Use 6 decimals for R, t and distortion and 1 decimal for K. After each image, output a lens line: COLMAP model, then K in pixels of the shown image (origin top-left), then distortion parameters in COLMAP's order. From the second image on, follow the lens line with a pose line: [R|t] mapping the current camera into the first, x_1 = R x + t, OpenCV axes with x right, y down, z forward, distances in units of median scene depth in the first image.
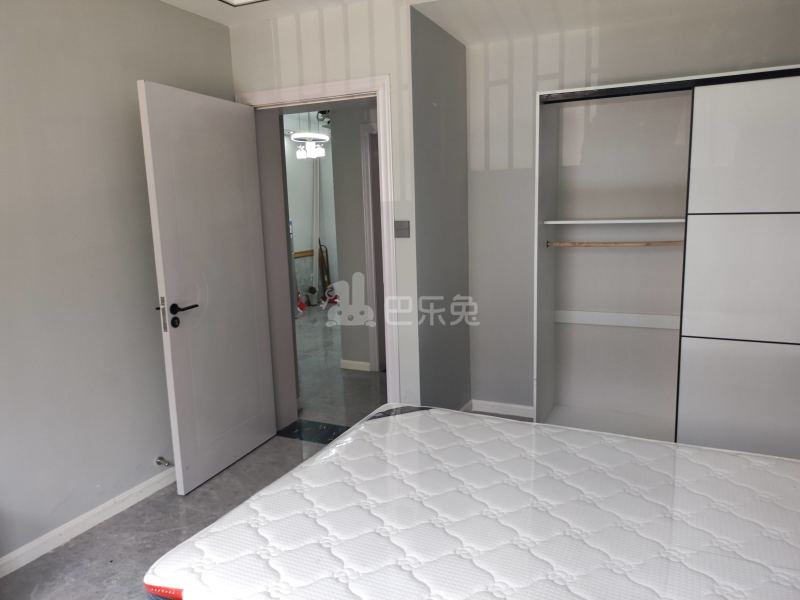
lens RADIAL K [[587.5, 0, 404.1], [0, 587.5, 302.3], [0, 0, 1]] dist [0.005751, -0.003649]
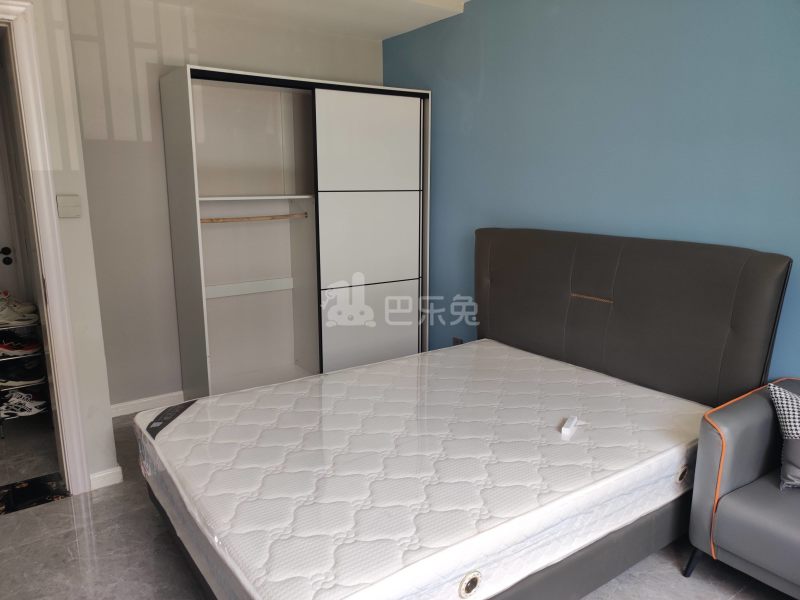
lens RADIAL K [[587.5, 0, 404.1], [0, 587.5, 302.3], [0, 0, 1]] dist [0.005751, -0.003649]
pose [[0.476913, -0.150096, 0.866040, -0.497945], [0.131229, 0.986427, 0.098695, -0.015614], [-0.869099, 0.066580, 0.490137, 0.225660]]
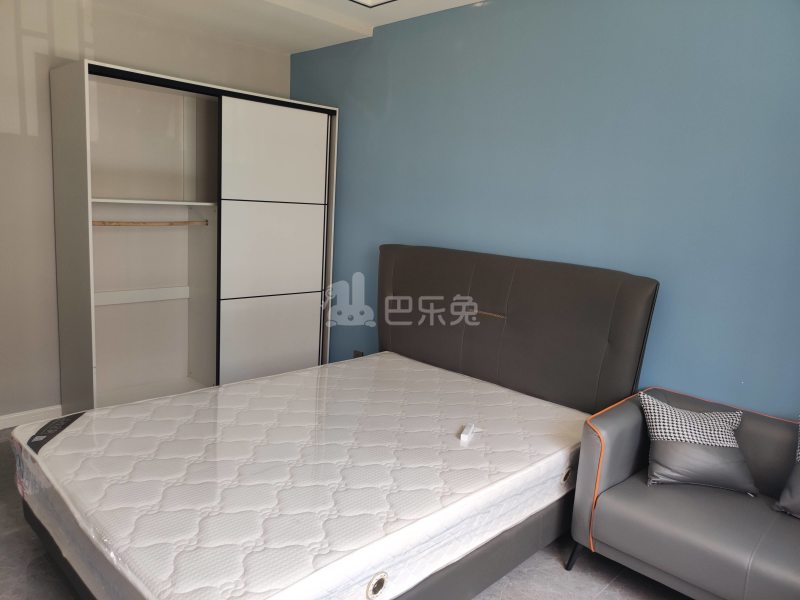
lens RADIAL K [[587.5, 0, 404.1], [0, 587.5, 302.3], [0, 0, 1]] dist [0.005751, -0.003649]
pose [[0.313373, -0.116768, 0.942424, -0.528084], [0.090103, 0.991590, 0.092899, -0.015415], [-0.945346, 0.055803, 0.321259, 0.236003]]
